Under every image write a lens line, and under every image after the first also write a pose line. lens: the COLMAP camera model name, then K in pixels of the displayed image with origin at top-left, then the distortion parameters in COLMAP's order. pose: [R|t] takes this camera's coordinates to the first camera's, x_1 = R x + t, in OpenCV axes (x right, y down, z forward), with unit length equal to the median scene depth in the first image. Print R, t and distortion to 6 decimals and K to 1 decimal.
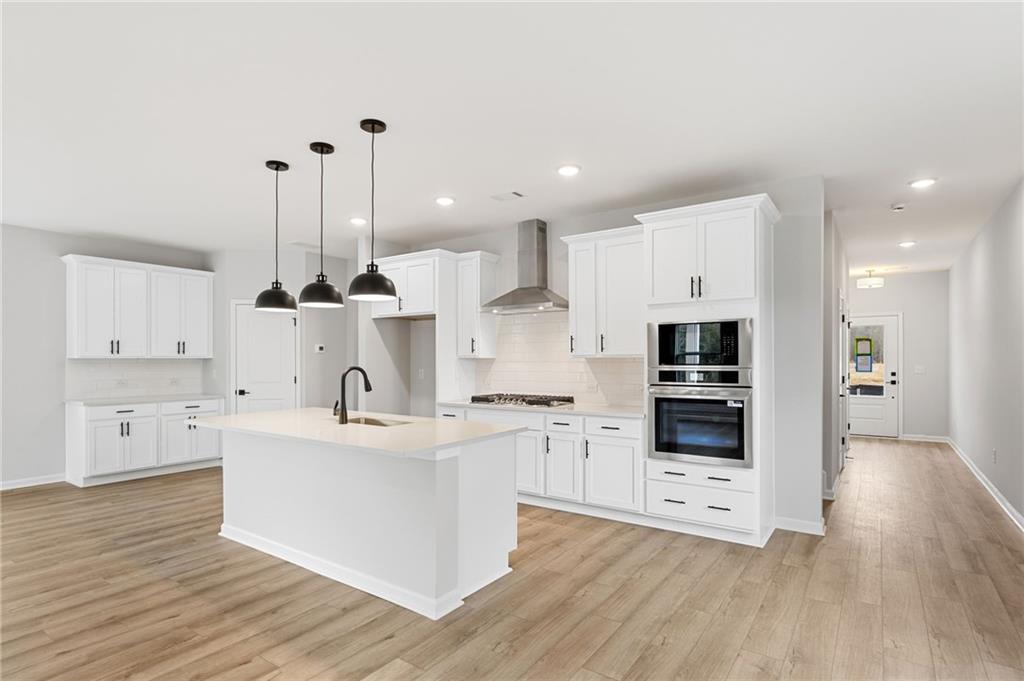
lens RADIAL K [[505.4, 0, 537.5], [0, 505.4, 341.5], [0, 0, 1]] dist [0.058521, -0.000121]
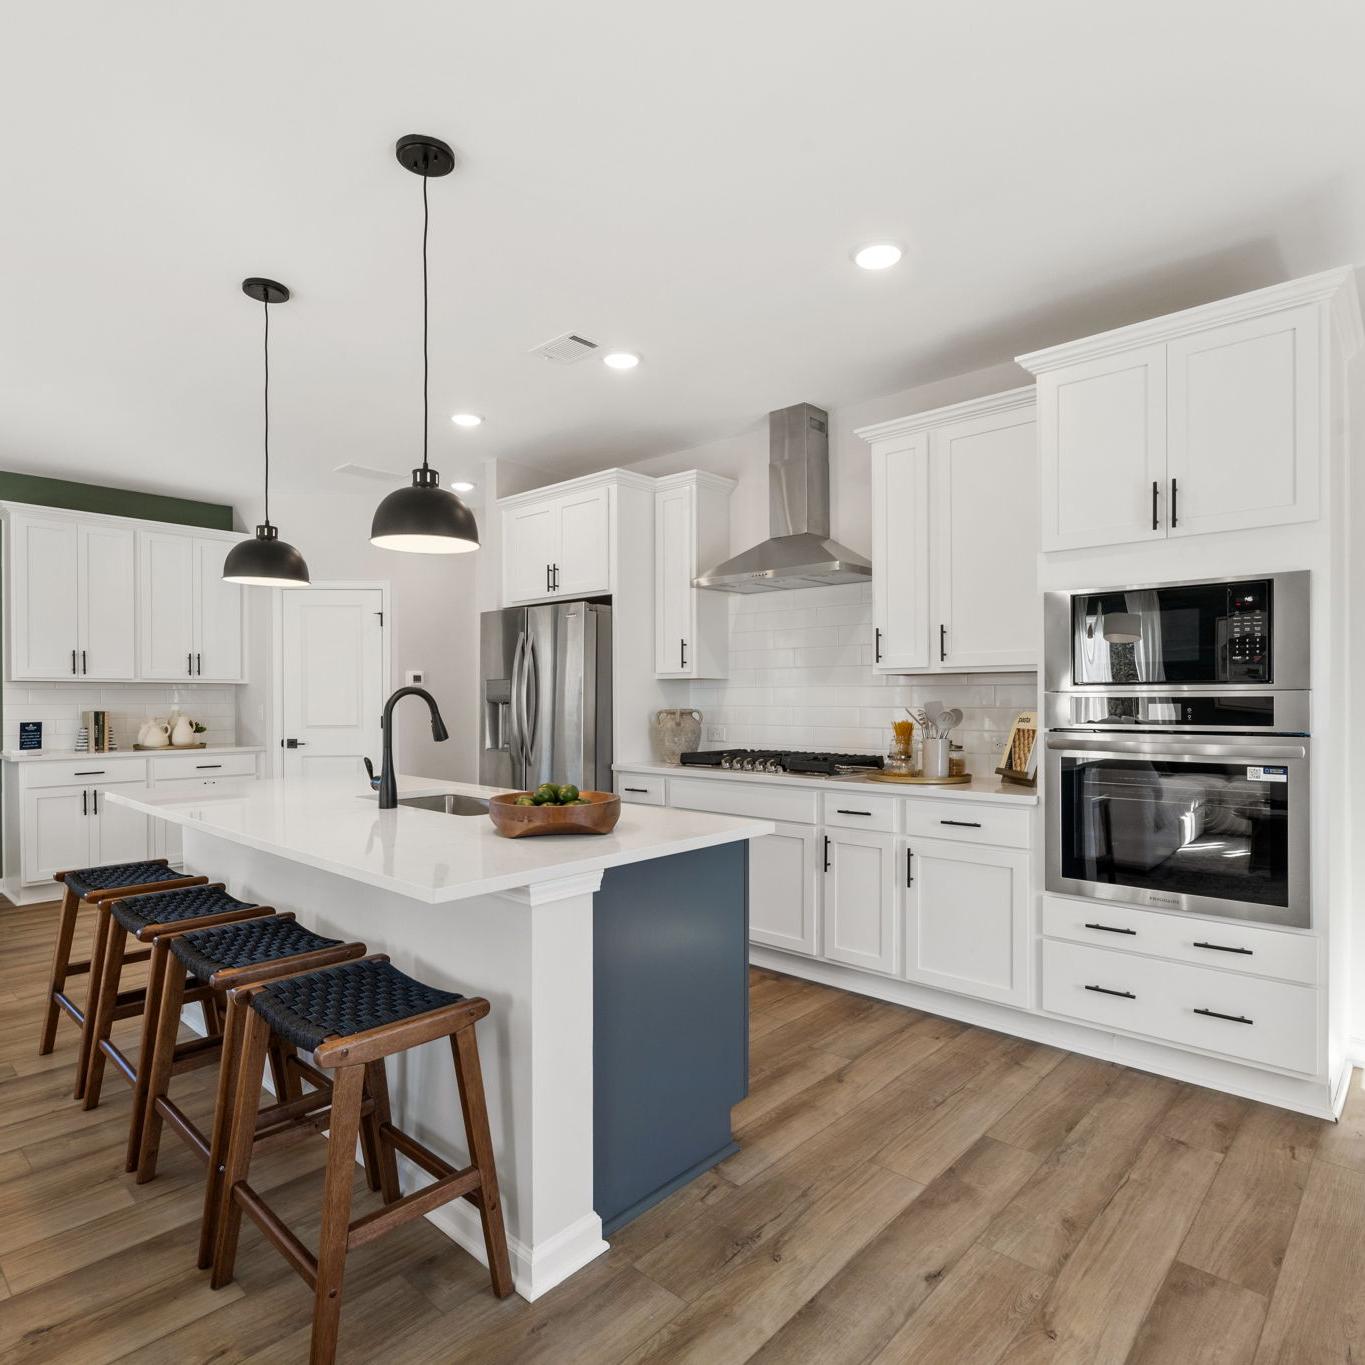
lens RADIAL K [[876.7, 0, 682.5], [0, 876.7, 682.5], [0, 0, 1]] dist [-0.000010, -0.000263]
pose [[0.985375, -0.007046, -0.170251, 0.026530], [0.011657, 0.999591, 0.026098, 0.015839], [0.169998, -0.027701, 0.985055, 0.149187]]
